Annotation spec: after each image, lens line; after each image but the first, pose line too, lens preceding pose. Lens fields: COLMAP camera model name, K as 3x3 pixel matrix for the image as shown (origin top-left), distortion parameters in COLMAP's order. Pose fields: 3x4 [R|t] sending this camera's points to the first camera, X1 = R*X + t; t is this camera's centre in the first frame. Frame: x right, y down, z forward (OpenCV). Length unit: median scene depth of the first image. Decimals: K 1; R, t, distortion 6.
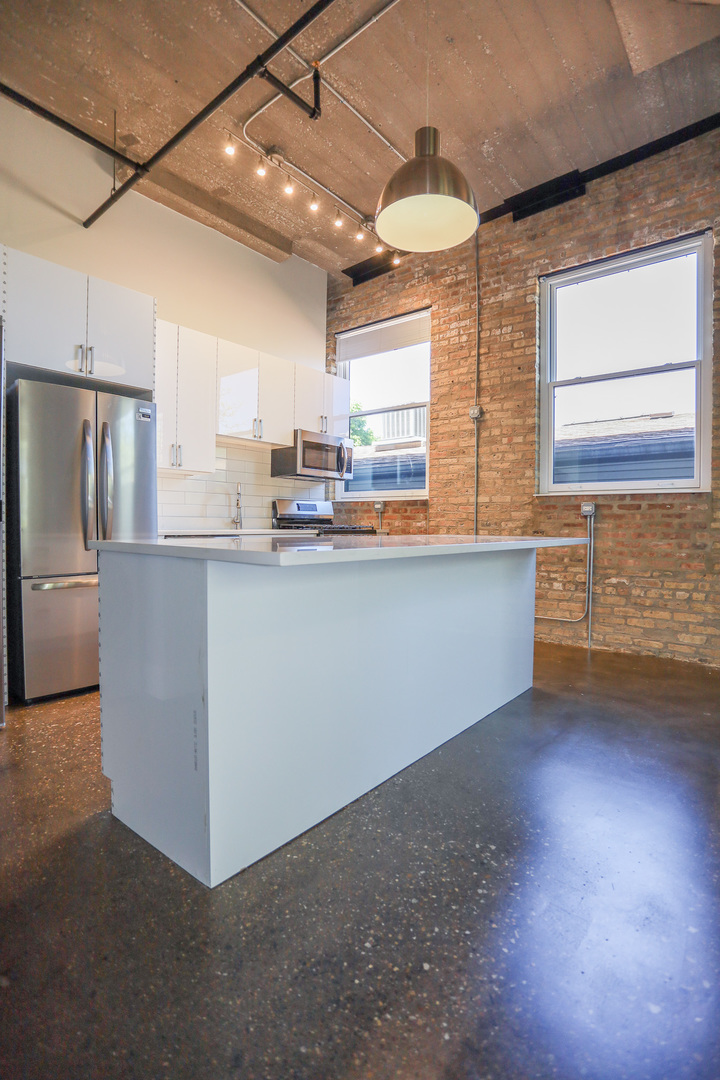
lens RADIAL K [[529.5, 0, 374.4], [0, 529.5, 530.3], [0, 0, 1]] dist [-0.061671, 0.022257]
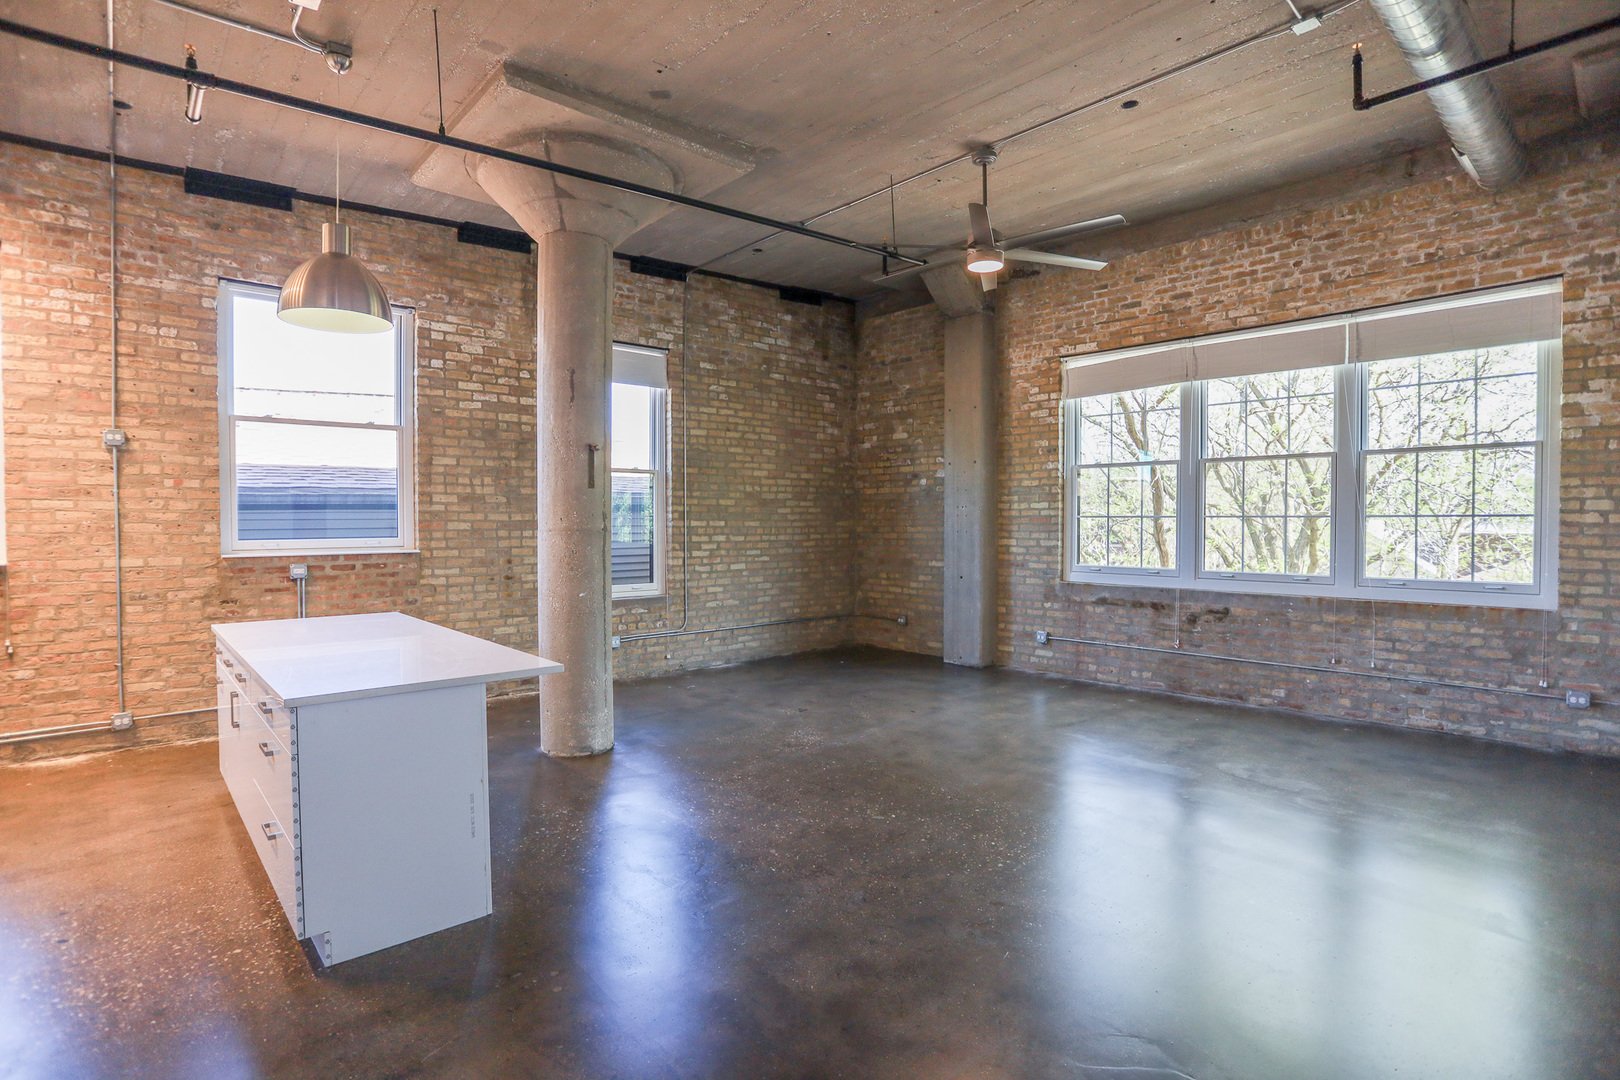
lens RADIAL K [[794.2, 0, 795.6], [0, 794.2, 532.4], [0, 0, 1]] dist [-0.061671, 0.022257]
pose [[0.175641, -0.029984, 0.983998, -0.634370], [0.010498, 0.999536, 0.028584, -0.115913], [-0.984398, 0.005310, 0.175874, -0.058942]]
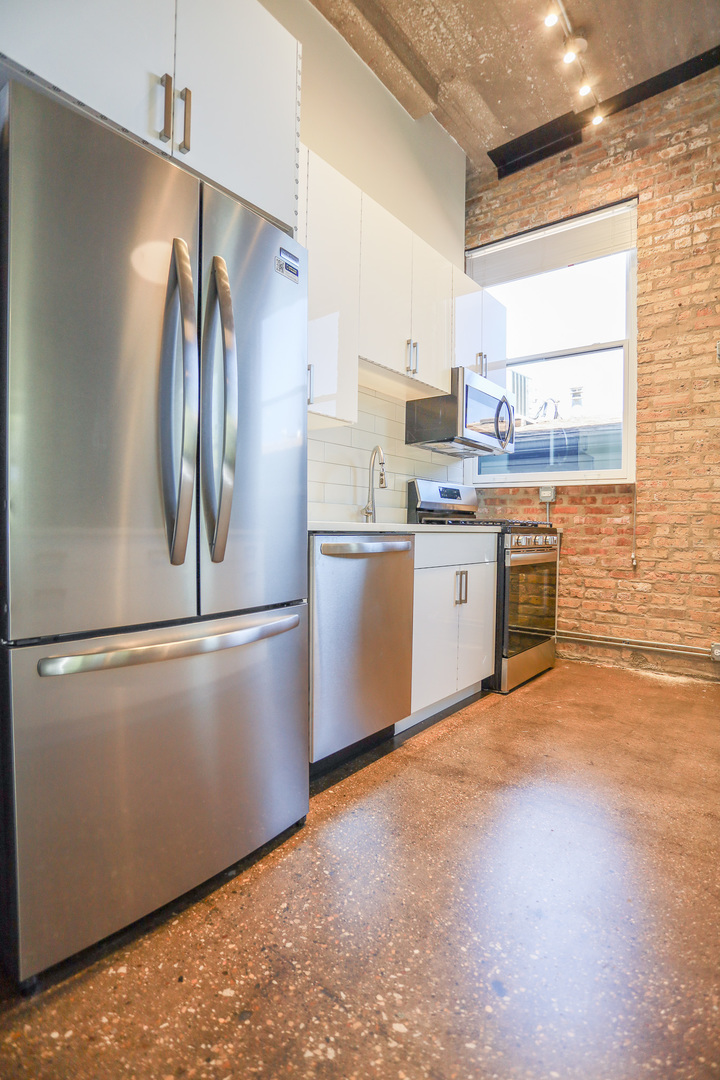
lens RADIAL K [[529.5, 0, 375.7], [0, 529.5, 538.0], [0, 0, 1]] dist [-0.061671, 0.022257]
pose [[0.999860, 0.007855, 0.014806, -0.245543], [-0.007972, 0.999937, 0.007841, 0.008708], [-0.014744, -0.007957, 0.999860, 0.362640]]
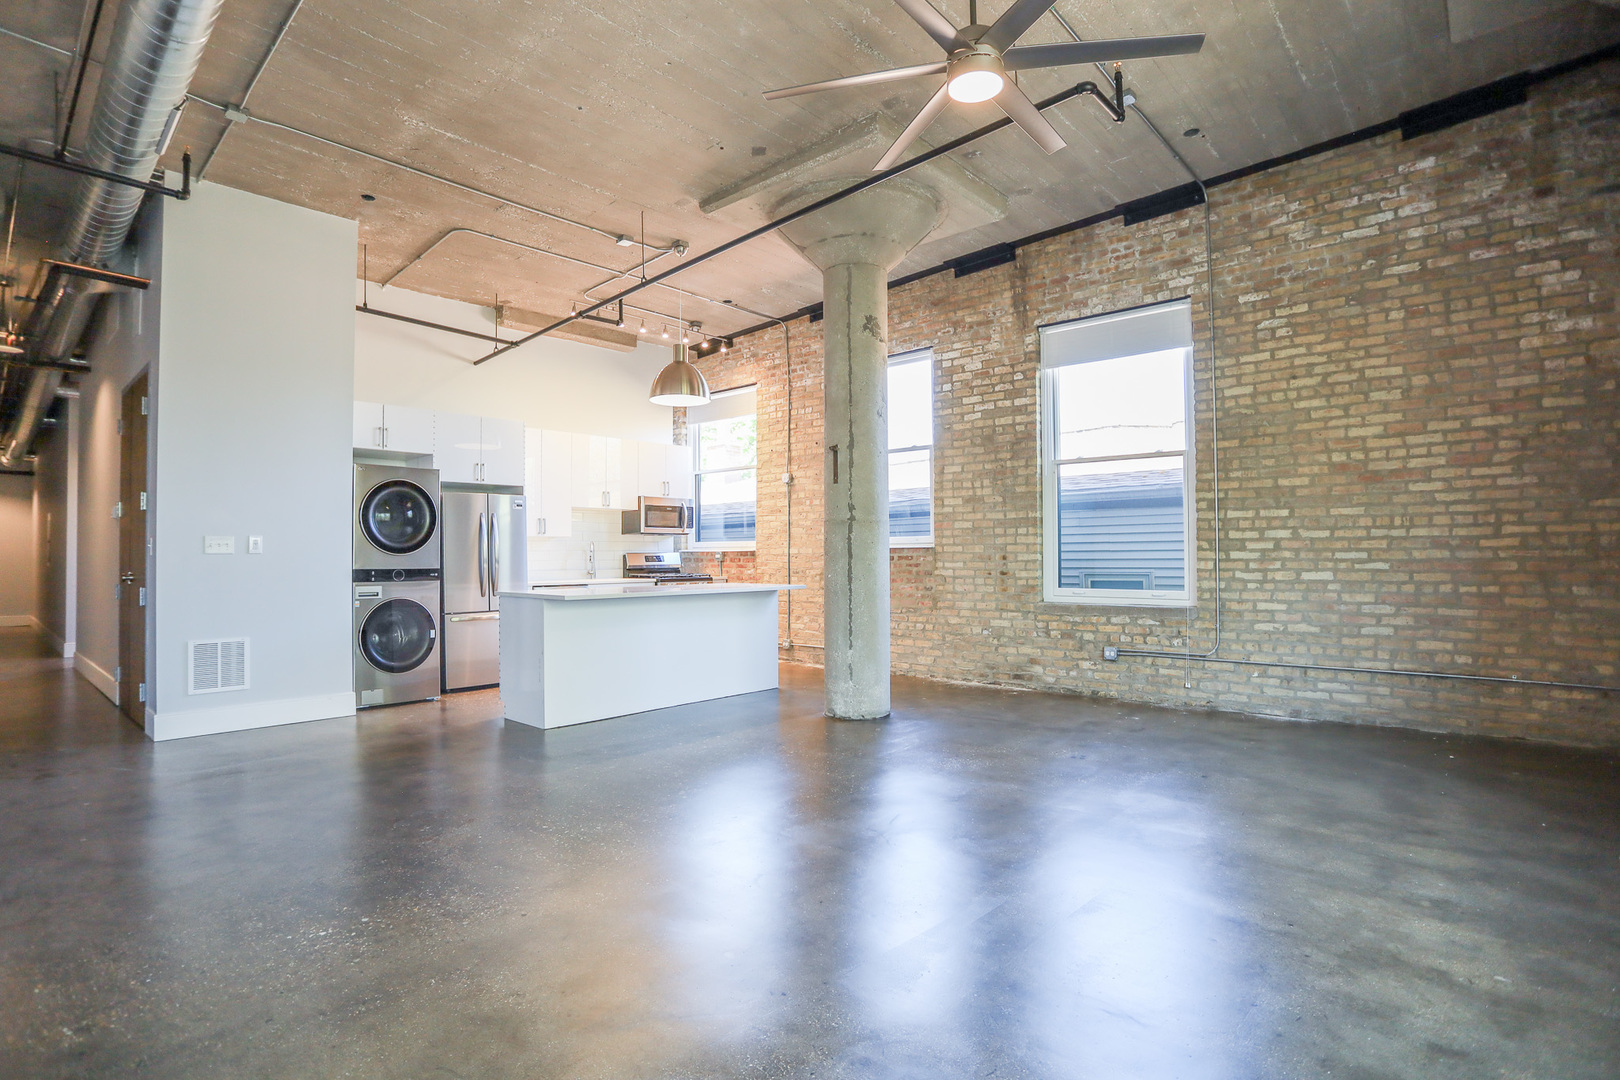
lens RADIAL K [[794.2, 0, 810.2], [0, 794.2, 539.7], [0, 0, 1]] dist [-0.061671, 0.022257]
pose [[0.998266, -0.018450, -0.055895, 0.335853], [0.016726, 0.999375, -0.031156, -0.026672], [0.056435, 0.030167, 0.997950, -0.776099]]
